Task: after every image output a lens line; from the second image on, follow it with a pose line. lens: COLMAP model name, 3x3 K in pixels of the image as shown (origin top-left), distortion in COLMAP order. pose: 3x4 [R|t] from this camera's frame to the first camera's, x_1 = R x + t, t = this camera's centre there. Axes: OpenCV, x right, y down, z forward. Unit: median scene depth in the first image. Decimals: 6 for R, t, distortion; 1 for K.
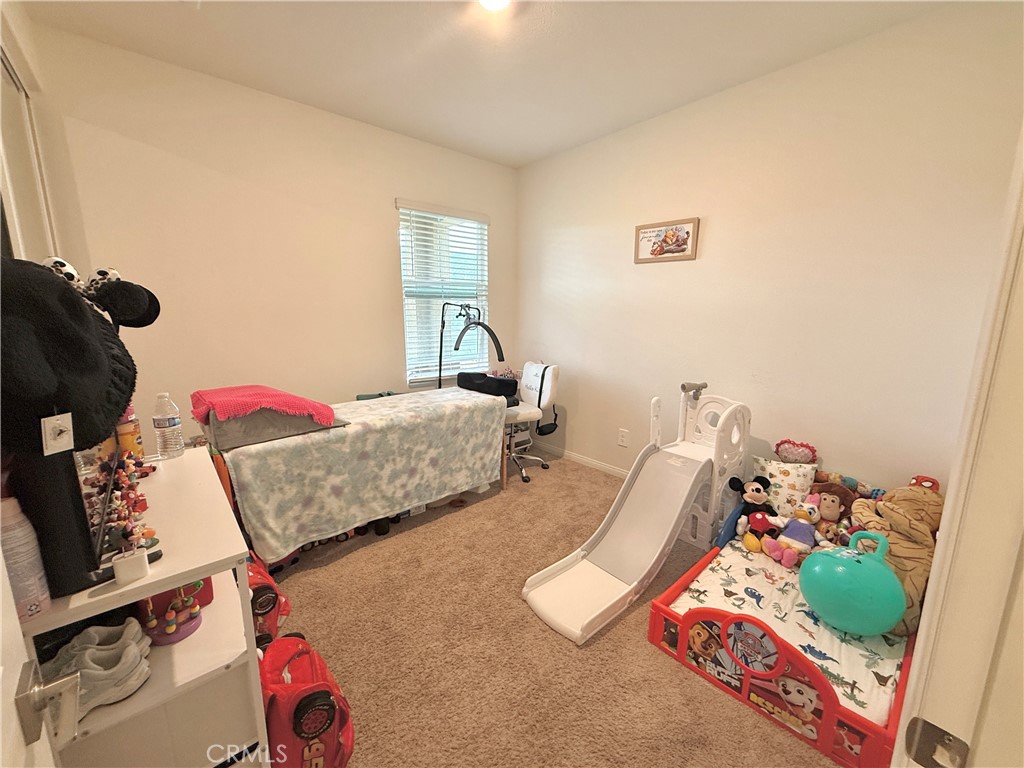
lens RADIAL K [[407.7, 0, 509.8], [0, 407.7, 384.3], [0, 0, 1]] dist [0.001235, -0.000153]
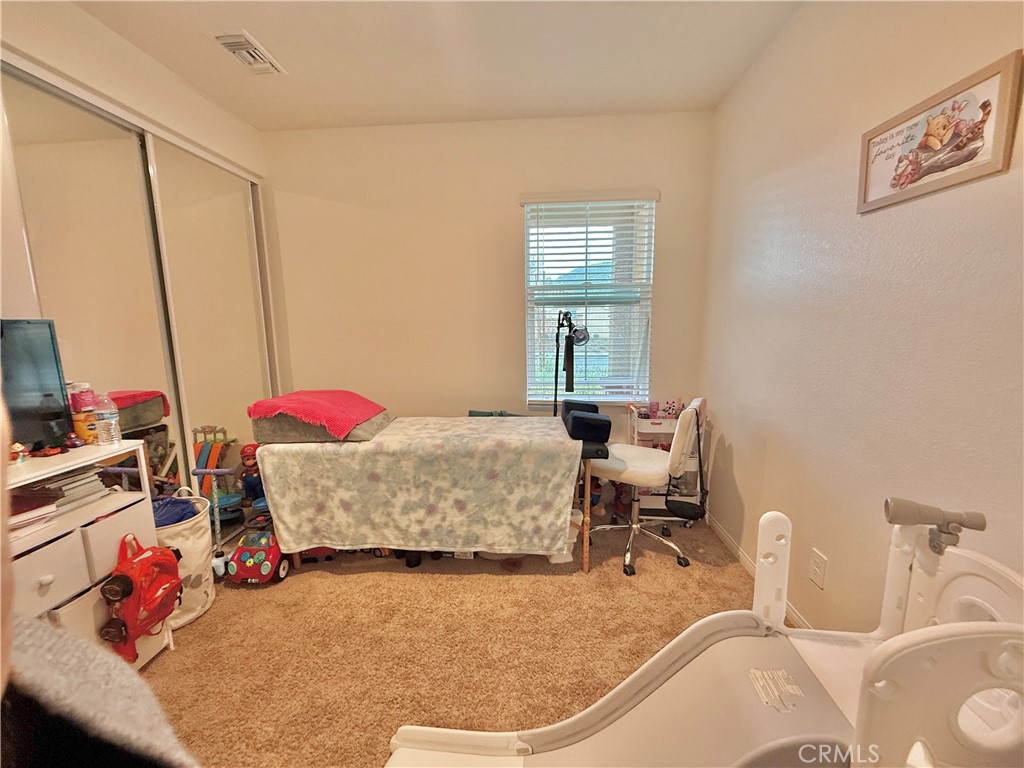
lens RADIAL K [[407.7, 0, 509.8], [0, 407.7, 384.3], [0, 0, 1]] dist [0.001235, -0.000153]
pose [[0.704740, 0.093544, -0.703272, 0.444038], [-0.109256, 0.993754, 0.022697, -0.082169], [0.701003, 0.060841, 0.710558, 0.471398]]
